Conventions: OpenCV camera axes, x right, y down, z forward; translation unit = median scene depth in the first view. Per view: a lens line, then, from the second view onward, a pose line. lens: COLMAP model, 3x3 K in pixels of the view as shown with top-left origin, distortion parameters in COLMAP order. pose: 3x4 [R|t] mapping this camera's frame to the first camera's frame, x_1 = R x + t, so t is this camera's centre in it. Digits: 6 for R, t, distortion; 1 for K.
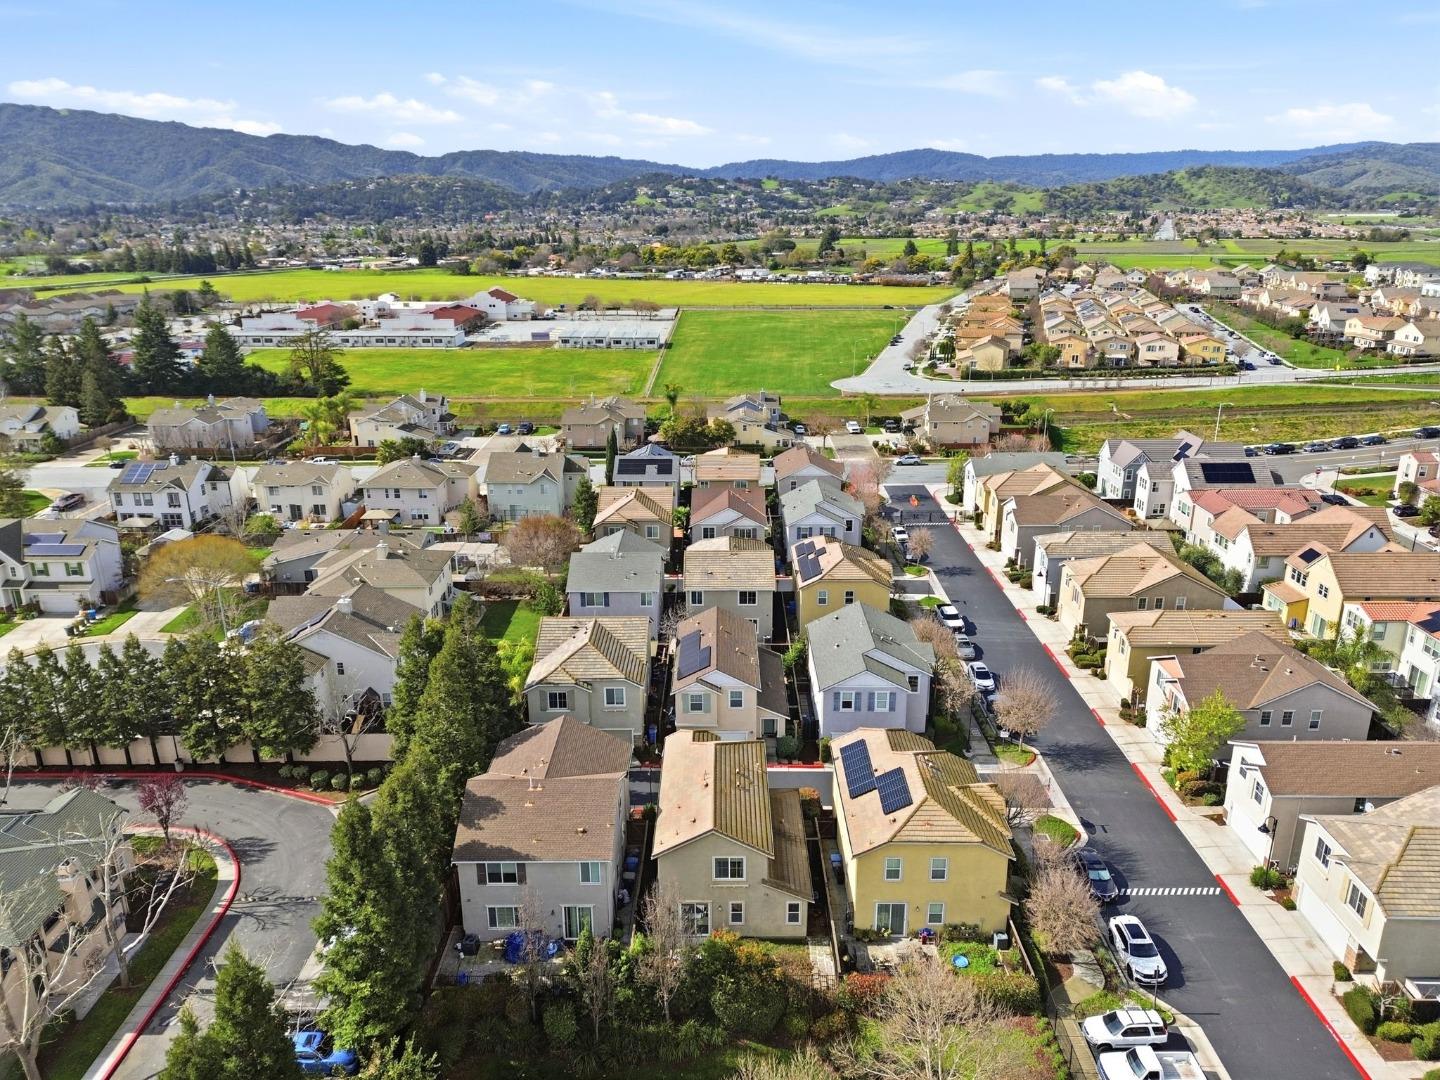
lens RADIAL K [[1017.7, 0, 722.2], [0, 1017.7, 535.1], [0, 0, 1]] dist [0.061415, -0.052957]
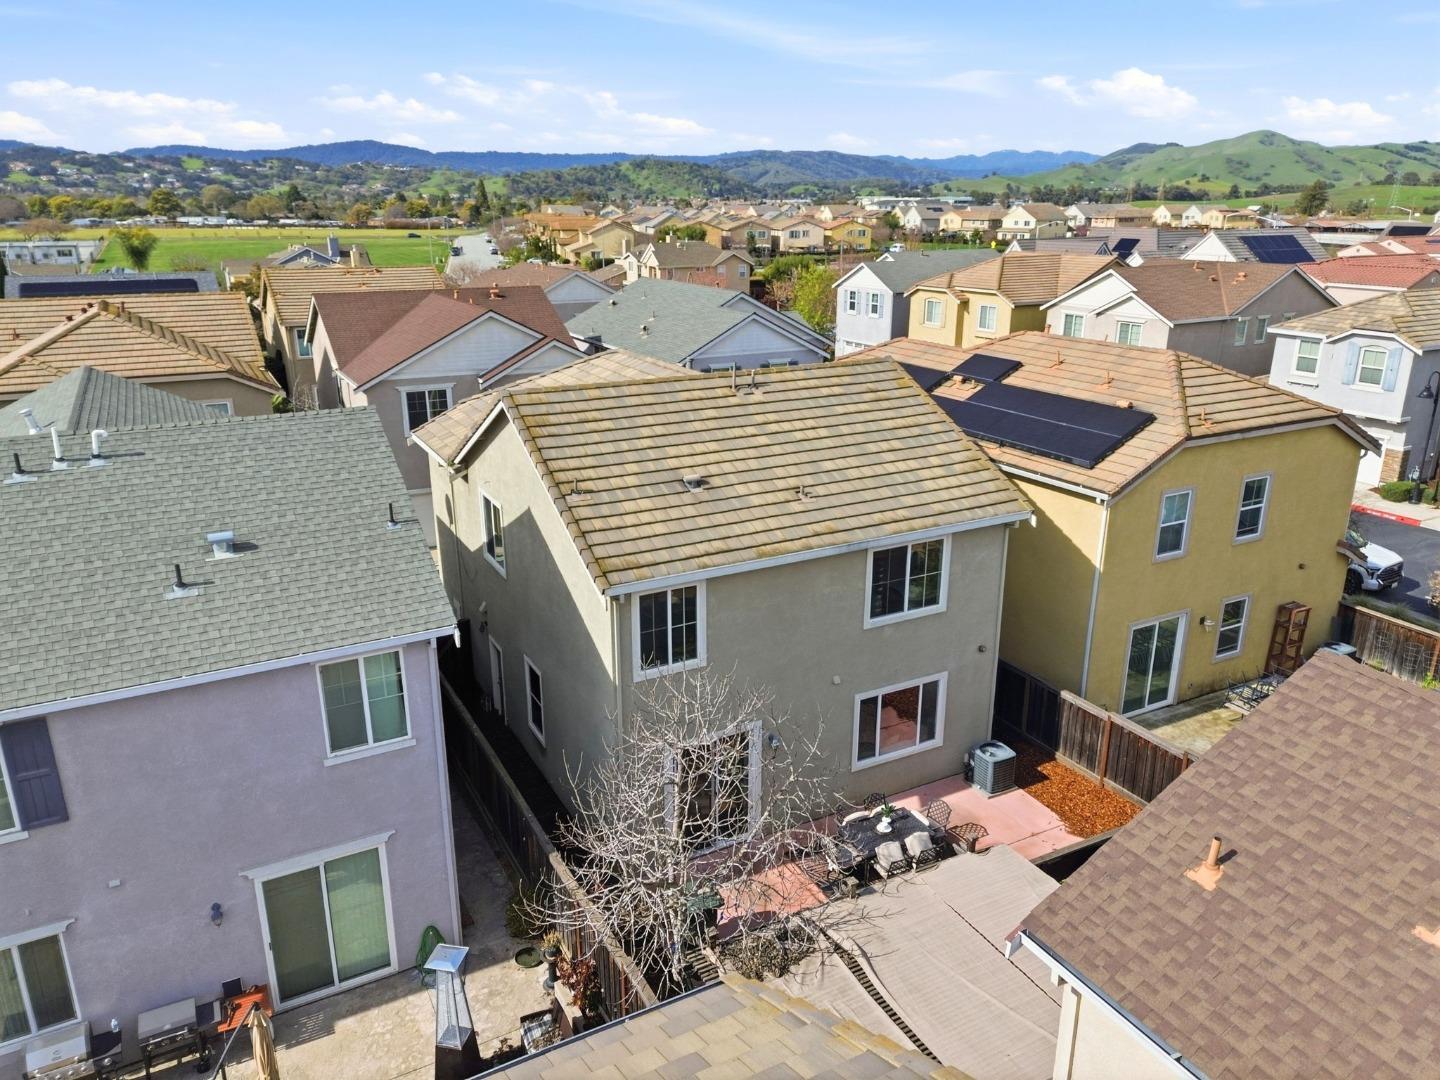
lens RADIAL K [[1017.7, 0, 718.2], [0, 1017.7, 543.1], [0, 0, 1]] dist [0.061415, -0.052957]
pose [[0.880660, -0.147563, 0.450182, -0.018345], [0.143633, 0.988692, 0.043101, 0.008257], [-0.451451, 0.026703, 0.891896, 0.167580]]
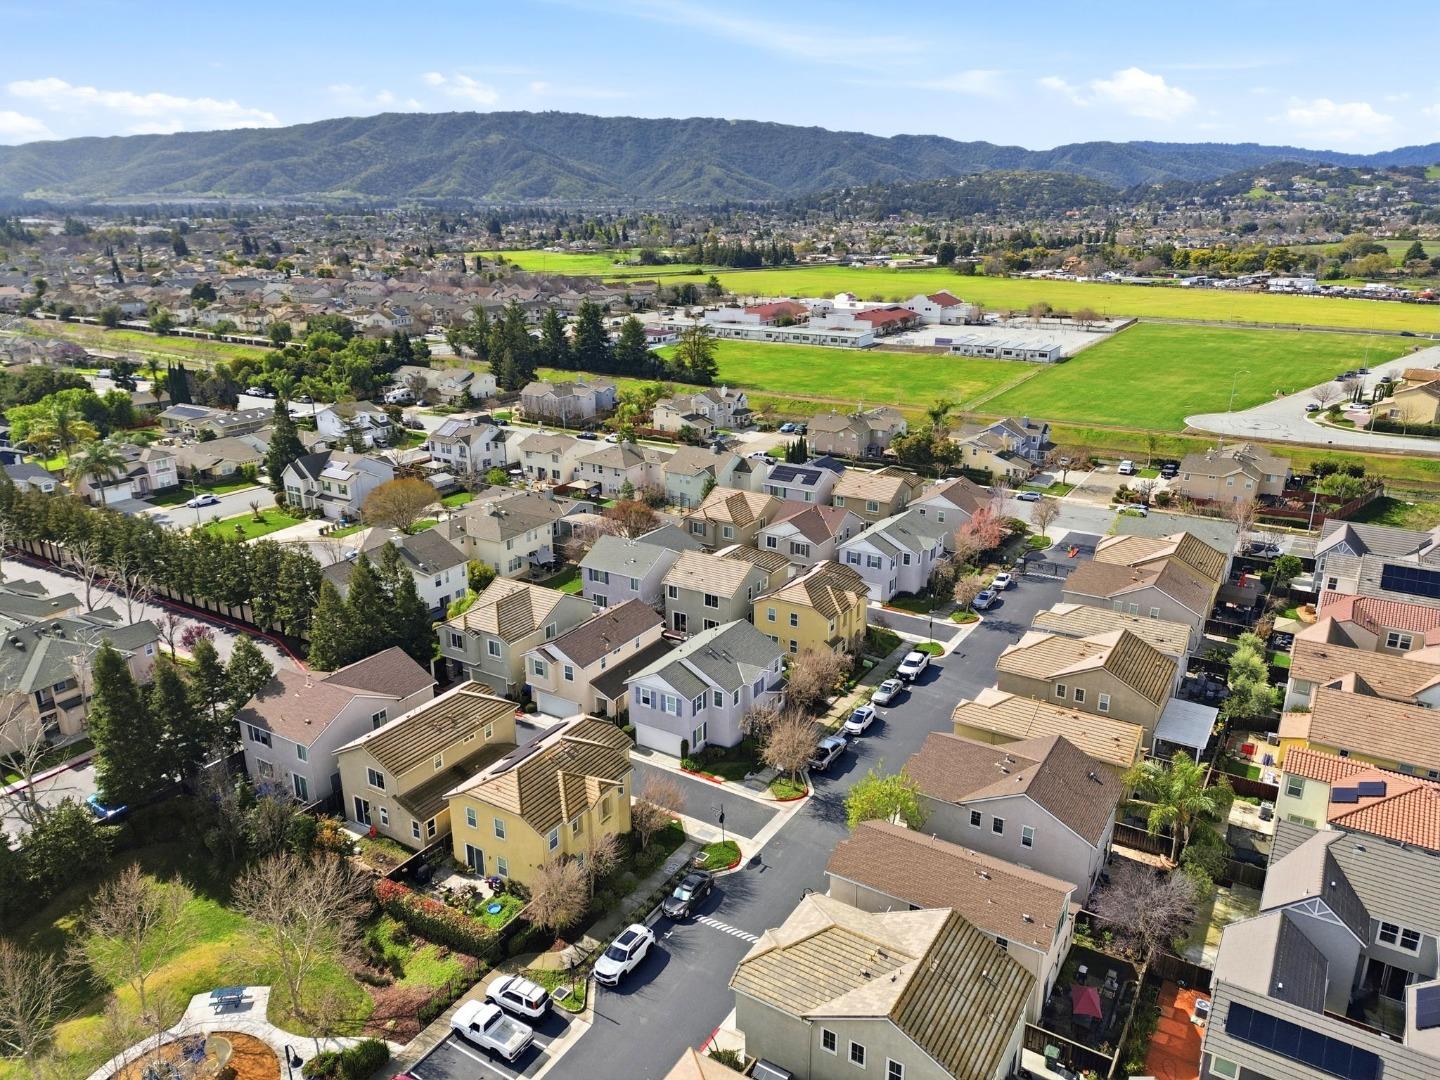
lens RADIAL K [[1017.7, 0, 722.6], [0, 1017.7, 538.5], [0, 0, 1]] dist [0.061415, -0.052957]
pose [[0.852483, 0.166459, -0.495544, 0.112534], [-0.162464, 0.985369, 0.051511, -0.012498], [0.496868, 0.036596, 0.867054, 0.010690]]
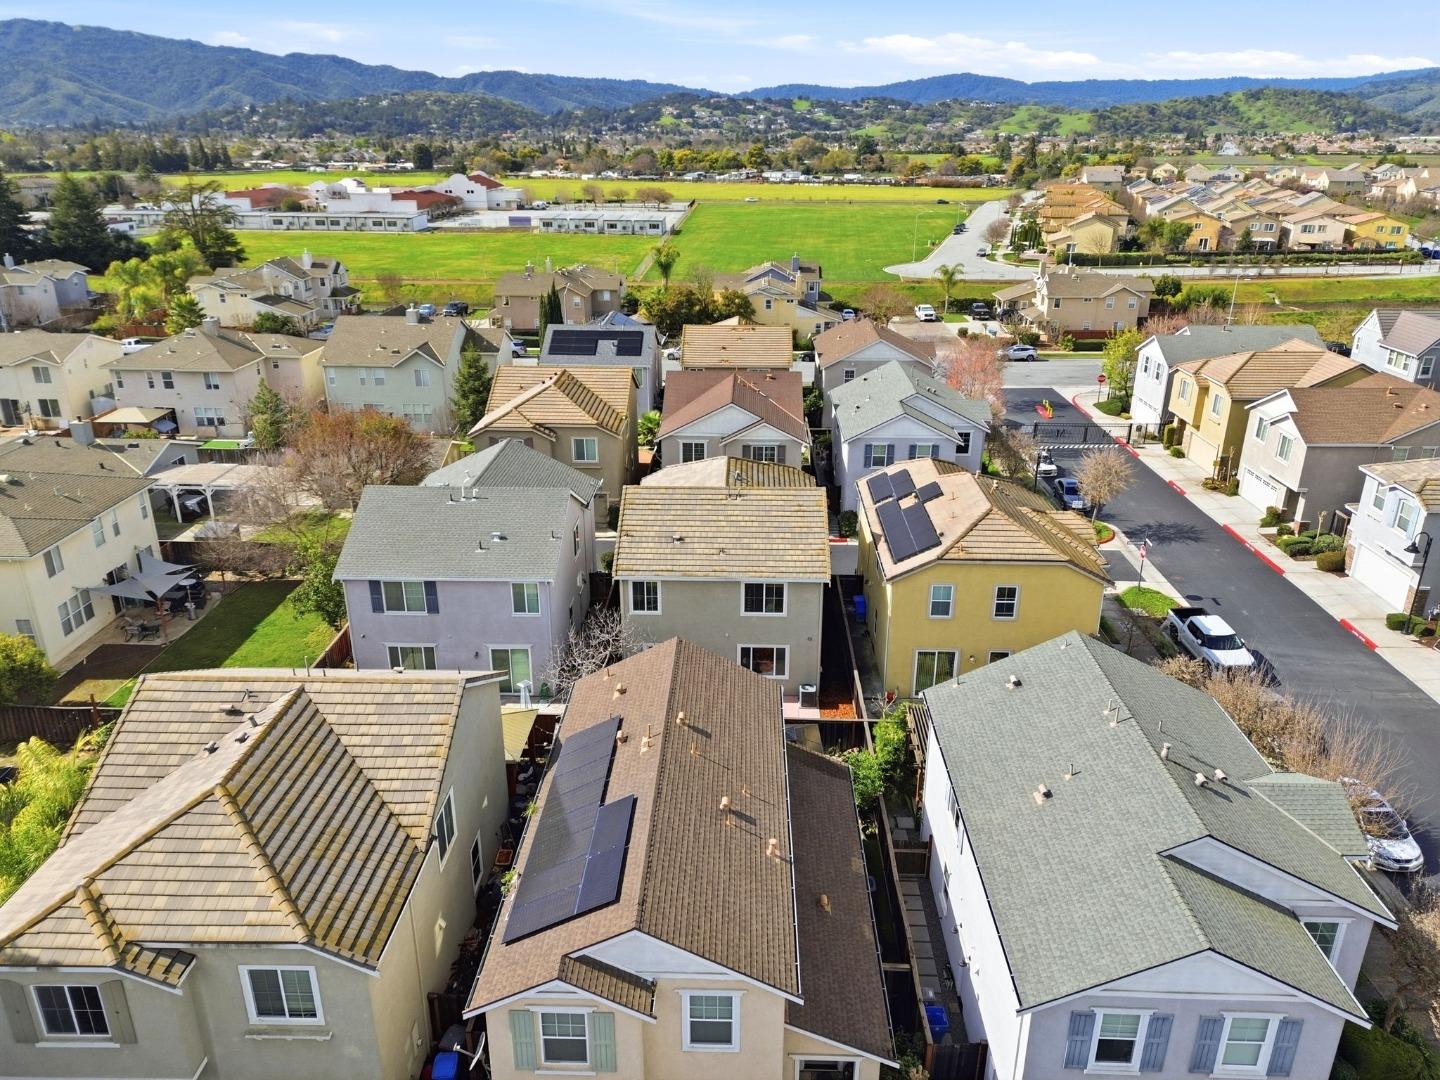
lens RADIAL K [[1017.7, 0, 721.2], [0, 1017.7, 538.5], [0, 0, 1]] dist [0.061415, -0.052957]
pose [[0.999612, 0.015608, -0.023072, 0.003257], [-0.014110, 0.997867, 0.063730, 0.001966], [0.024017, -0.063380, 0.997700, 0.114365]]
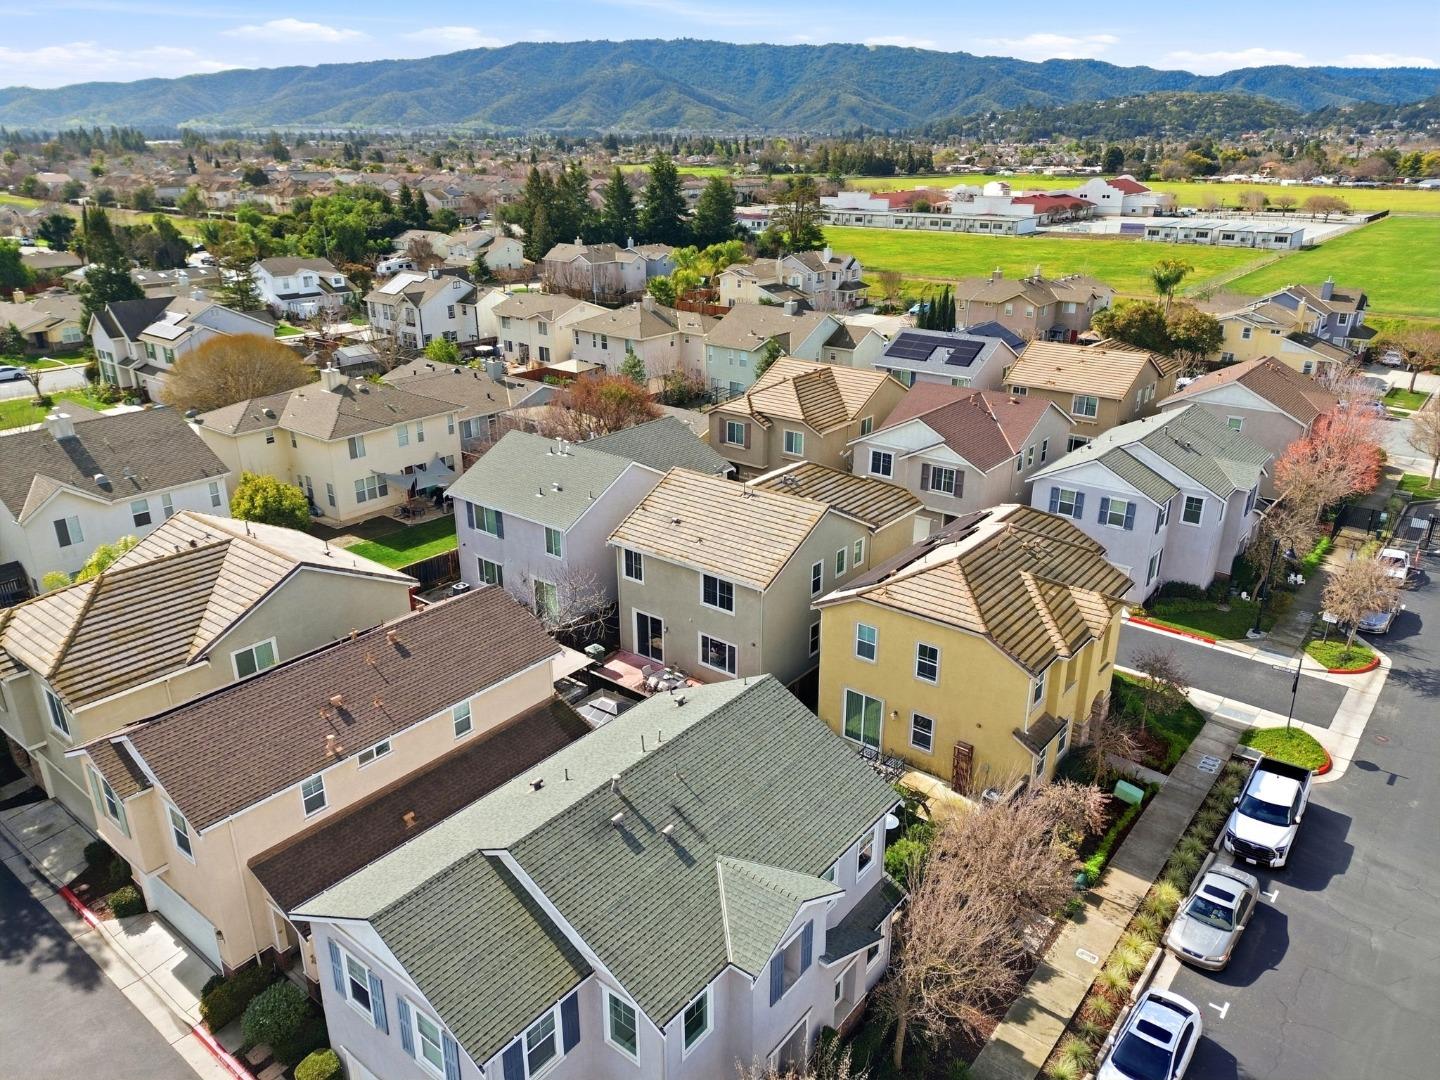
lens RADIAL K [[1017.7, 0, 721.6], [0, 1017.7, 540.7], [0, 0, 1]] dist [0.061415, -0.052957]
pose [[0.782079, 0.231318, -0.578657, 0.054625], [-0.193432, 0.972801, 0.127445, -0.003294], [0.592399, 0.012258, 0.805552, 0.128428]]
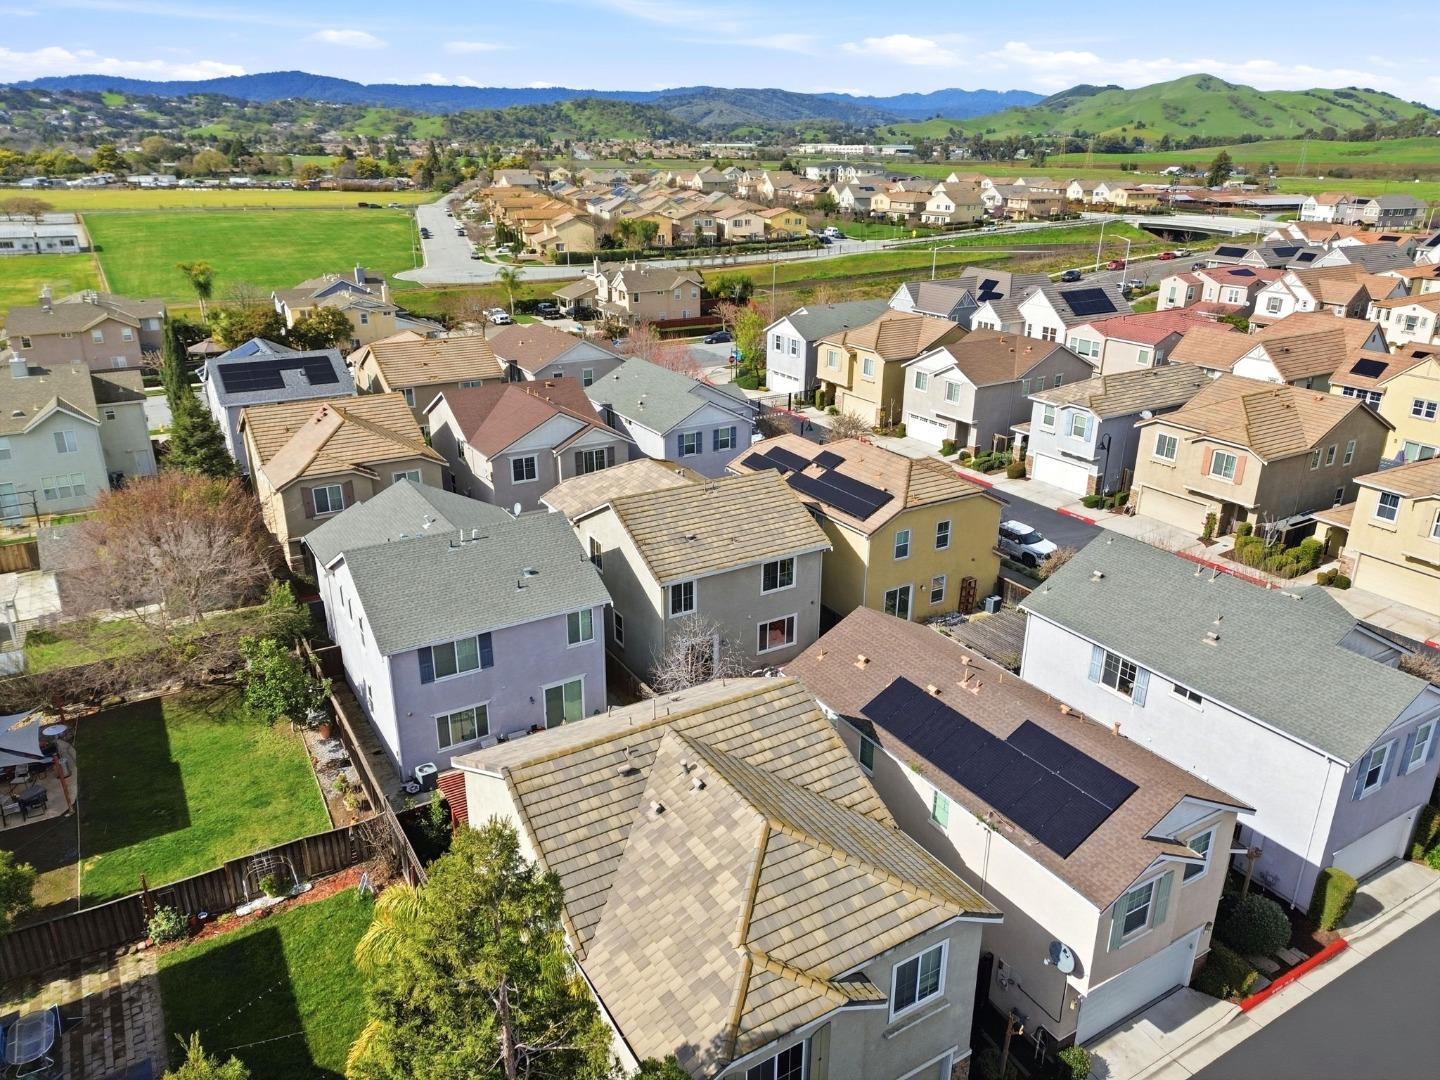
lens RADIAL K [[1017.7, 0, 720.4], [0, 1017.7, 538.0], [0, 0, 1]] dist [0.061415, -0.052957]
pose [[0.854011, -0.180478, 0.487947, -0.043644], [0.151334, 0.983522, 0.098911, -0.000843], [-0.497758, -0.010628, 0.867251, 0.121724]]
